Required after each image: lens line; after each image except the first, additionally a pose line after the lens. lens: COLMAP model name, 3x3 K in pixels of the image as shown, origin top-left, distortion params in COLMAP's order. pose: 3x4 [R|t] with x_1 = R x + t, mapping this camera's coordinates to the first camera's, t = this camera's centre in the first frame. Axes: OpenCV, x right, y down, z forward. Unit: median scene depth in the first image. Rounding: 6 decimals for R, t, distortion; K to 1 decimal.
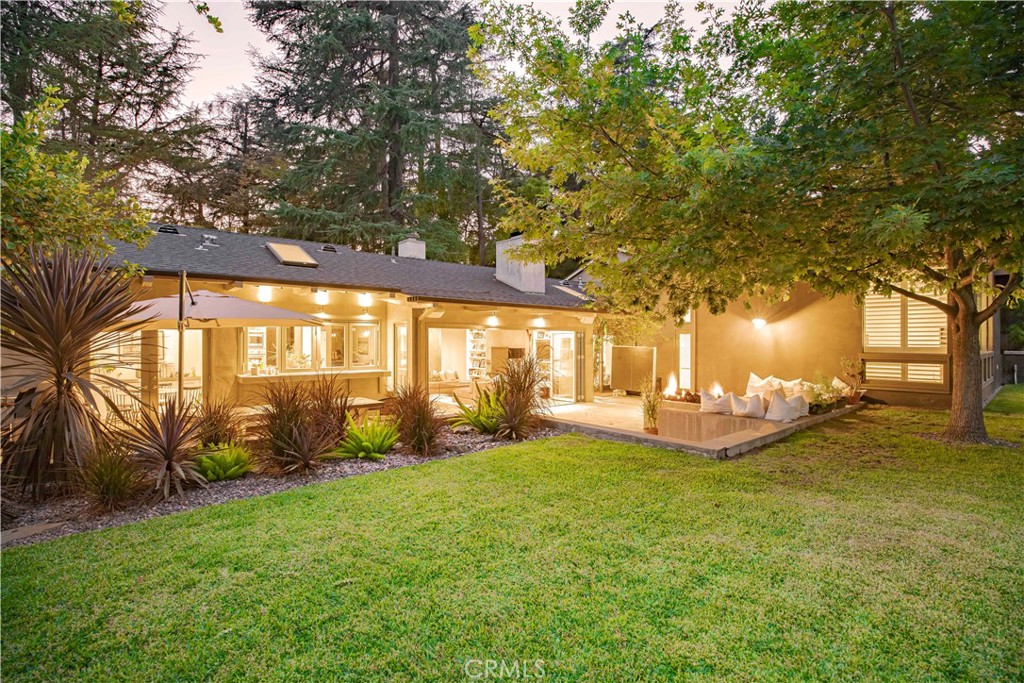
lens RADIAL K [[468.5, 0, 512.0], [0, 468.5, 341.5], [0, 0, 1]] dist [-0.043838, 0.013363]
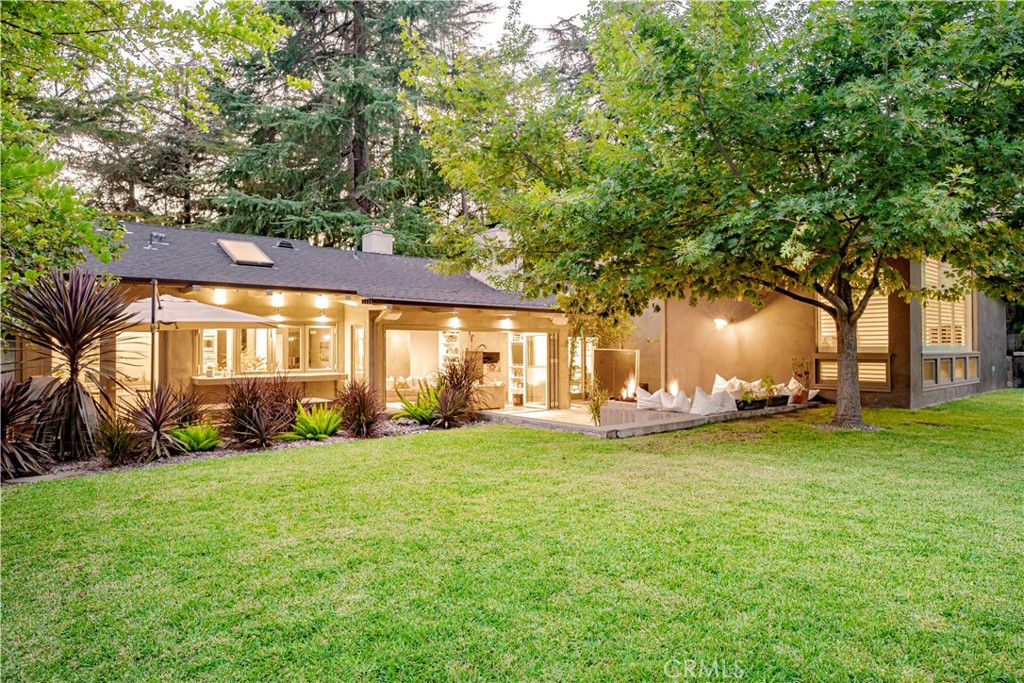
lens RADIAL K [[581.4, 0, 512.0], [0, 581.4, 341.5], [0, 0, 1]] dist [-0.019532, 0.001274]
pose [[0.999982, -0.003795, -0.004730, 0.081846], [0.003748, 0.999943, -0.009958, 0.007507], [0.004768, 0.009940, 0.999939, -0.195373]]
